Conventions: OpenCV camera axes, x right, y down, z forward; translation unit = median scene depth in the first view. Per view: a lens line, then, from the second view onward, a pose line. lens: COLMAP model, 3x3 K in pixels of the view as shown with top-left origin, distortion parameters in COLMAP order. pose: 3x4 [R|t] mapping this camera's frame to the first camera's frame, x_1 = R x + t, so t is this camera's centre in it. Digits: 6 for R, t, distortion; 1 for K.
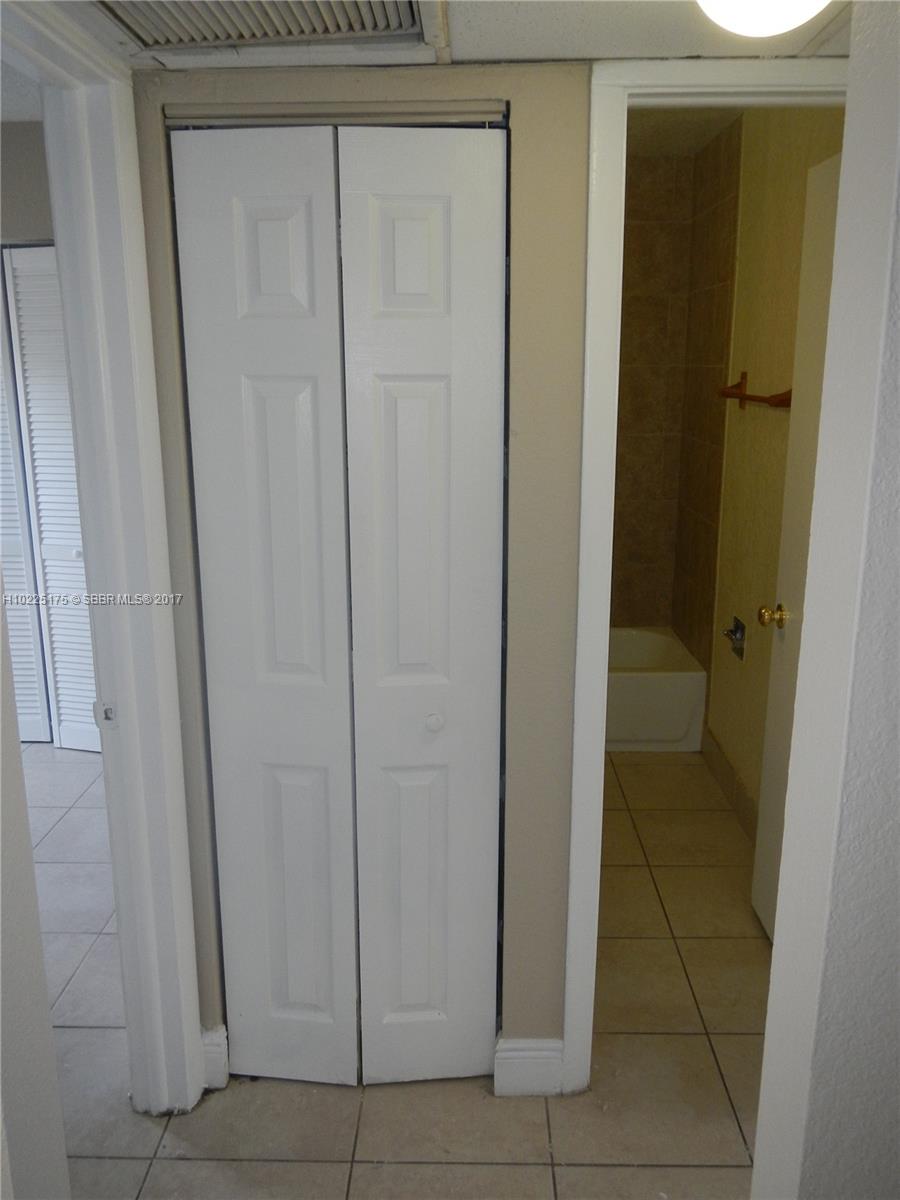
lens RADIAL K [[996.7, 0, 451.2], [0, 996.7, 600.6], [0, 0, 1]] dist [0.004671, -0.013641]
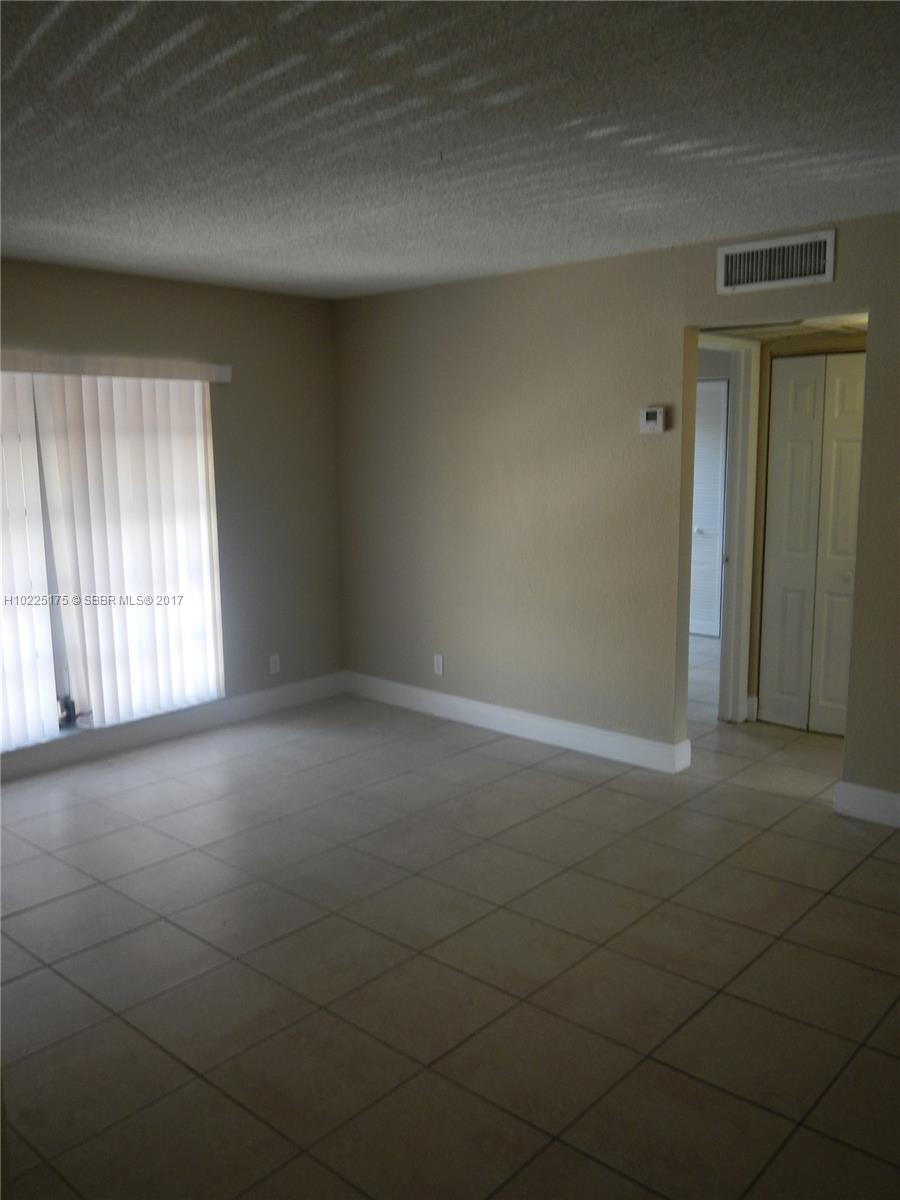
lens RADIAL K [[996.7, 0, 451.6], [0, 996.7, 601.1], [0, 0, 1]] dist [0.004671, -0.013641]
pose [[0.755946, 0.098470, -0.647186, 0.874147], [-0.147948, 0.988742, -0.022374, 0.395494], [0.637697, 0.112663, 0.762004, -1.579509]]
